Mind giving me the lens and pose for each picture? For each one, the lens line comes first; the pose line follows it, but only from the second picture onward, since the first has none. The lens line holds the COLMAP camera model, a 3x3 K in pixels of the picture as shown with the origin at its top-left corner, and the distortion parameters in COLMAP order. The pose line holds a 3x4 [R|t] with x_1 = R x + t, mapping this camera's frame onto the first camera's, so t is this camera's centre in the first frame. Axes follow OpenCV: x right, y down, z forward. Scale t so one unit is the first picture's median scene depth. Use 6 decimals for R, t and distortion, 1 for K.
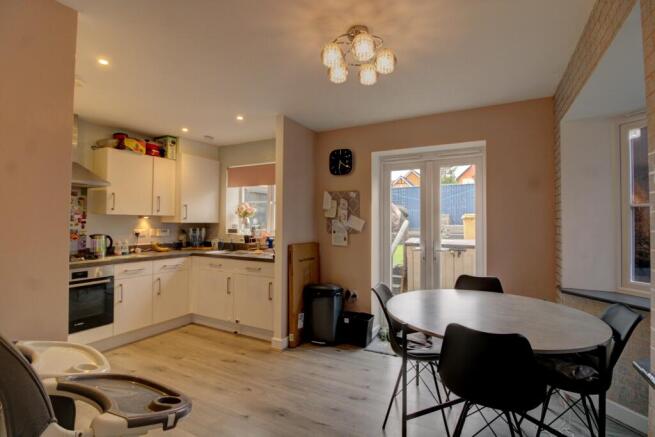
lens RADIAL K [[309.5, 0, 330.3], [0, 309.5, 215.4], [0, 0, 1]] dist [-0.003915, -0.004080]
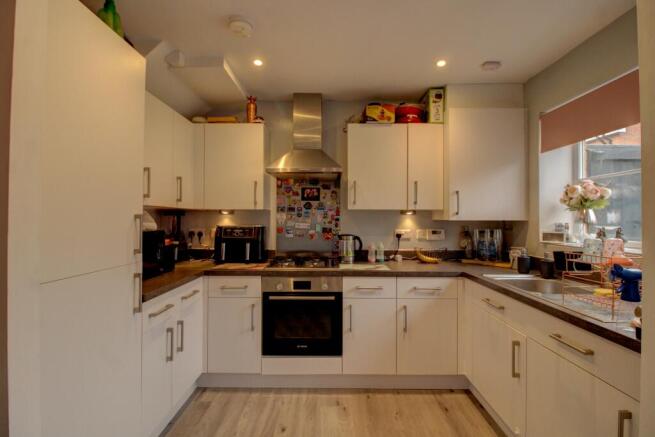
lens RADIAL K [[309.5, 0, 328.6], [0, 309.5, 215.6], [0, 0, 1]] dist [-0.003915, -0.004080]
pose [[0.473480, -0.012789, -0.880712, -0.053512], [0.019039, 0.999810, -0.004283, 0.012730], [0.880599, -0.014740, 0.473633, 0.516463]]
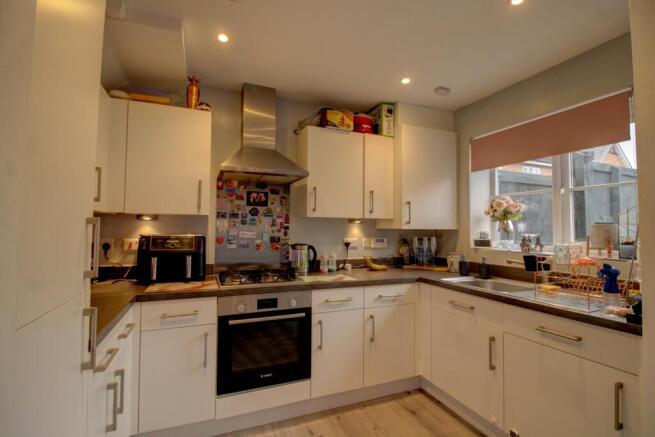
lens RADIAL K [[309.5, 0, 329.9], [0, 309.5, 215.2], [0, 0, 1]] dist [-0.003915, -0.004080]
pose [[0.781317, -0.024991, -0.623634, -0.202141], [0.009613, 0.999561, -0.028011, 0.011810], [0.624060, 0.015891, 0.781215, 0.409886]]
